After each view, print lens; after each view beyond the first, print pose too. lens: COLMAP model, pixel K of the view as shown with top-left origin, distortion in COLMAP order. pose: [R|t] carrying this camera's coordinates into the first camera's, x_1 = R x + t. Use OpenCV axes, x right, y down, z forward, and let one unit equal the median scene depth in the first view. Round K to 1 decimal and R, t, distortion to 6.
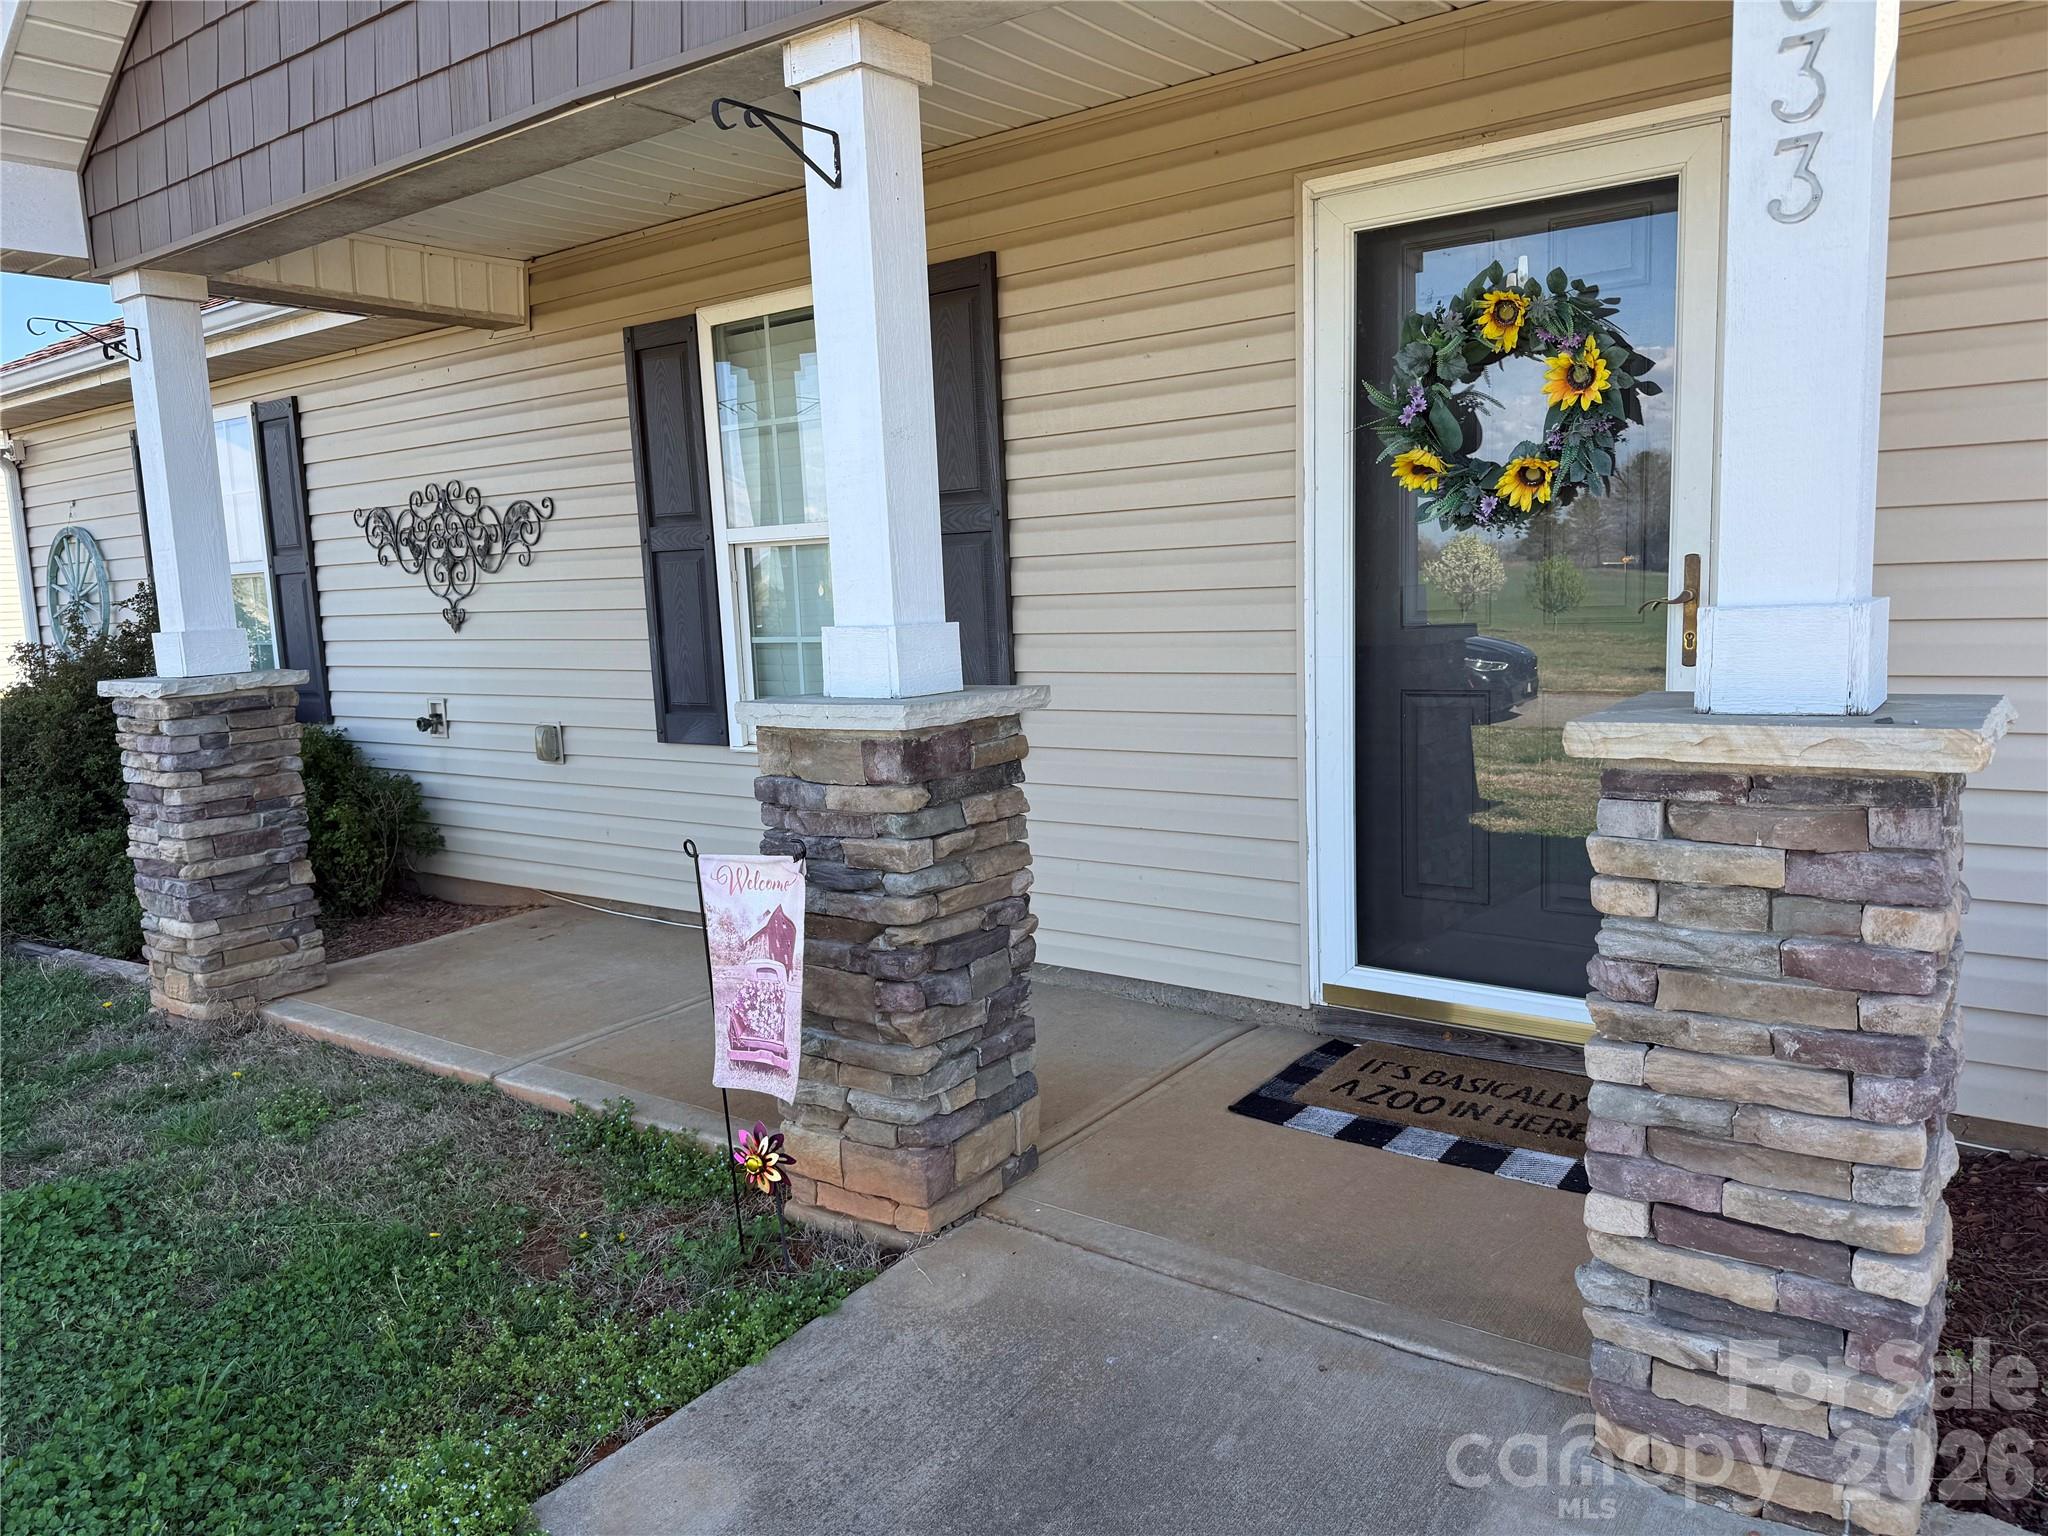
lens RADIAL K [[1437.6, 0, 1038.1], [0, 1437.6, 775.6], [0, 0, 1]] dist [0.131694, -0.194546]
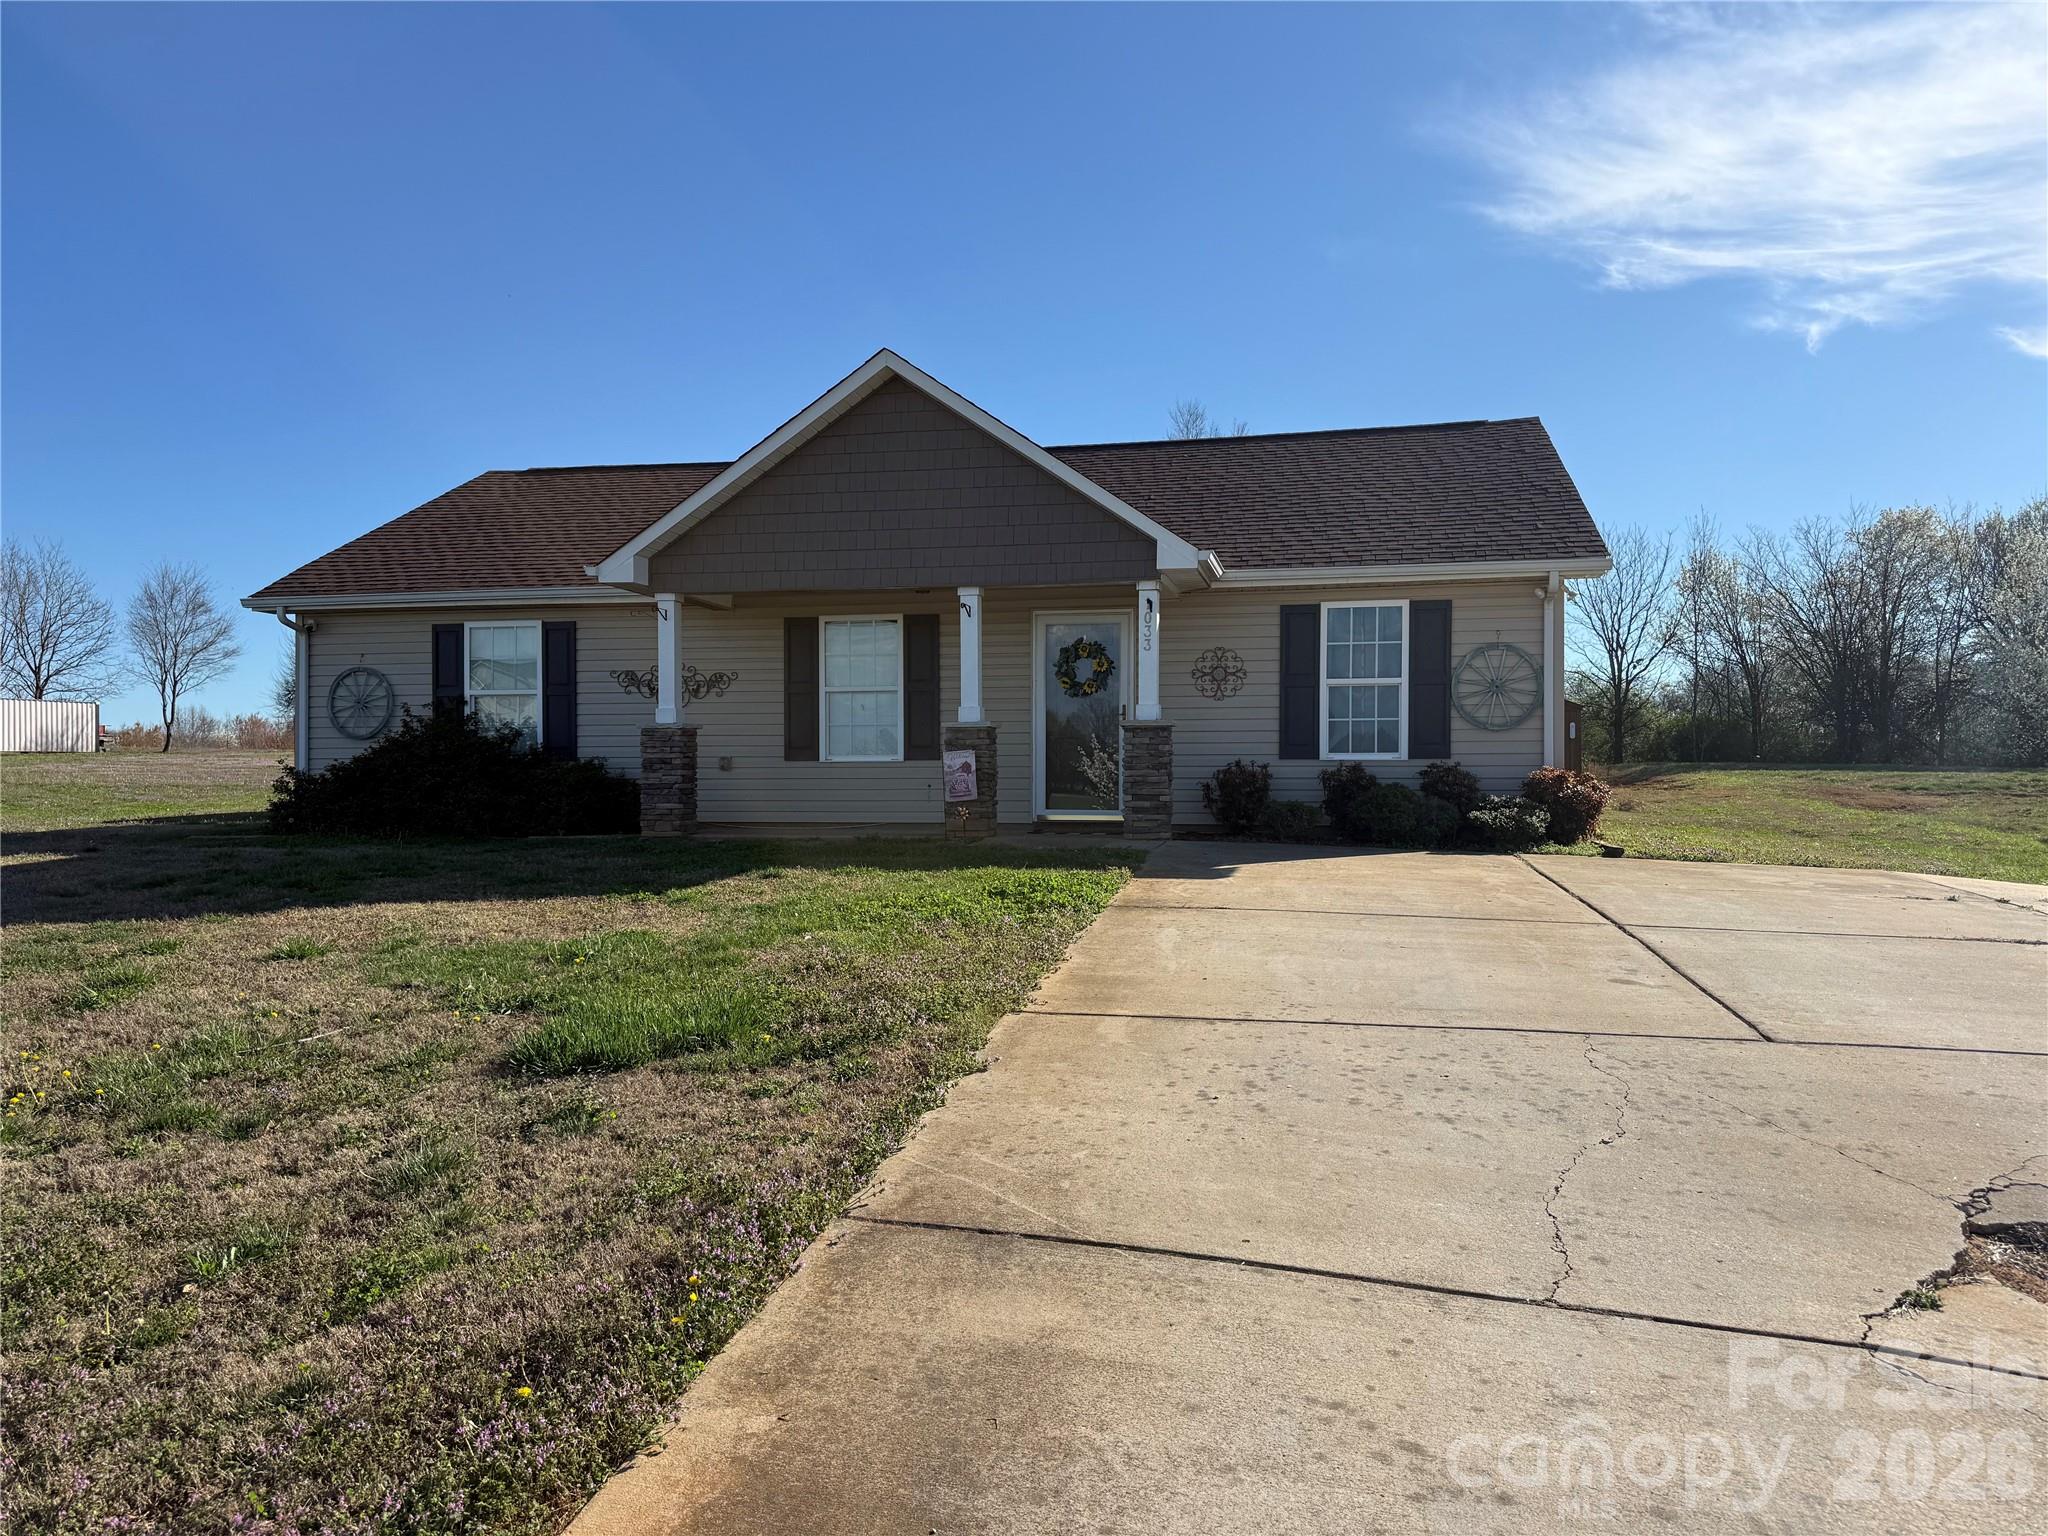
lens RADIAL K [[1459.4, 0, 1043.7], [0, 1459.4, 835.9], [0, 0, 1]] dist [0.059456, -0.051680]
pose [[0.906201, 0.023438, 0.422197, -1.039204], [0.021200, 0.994689, -0.100723, 0.433880], [-0.422315, 0.100226, 0.900891, -1.810497]]
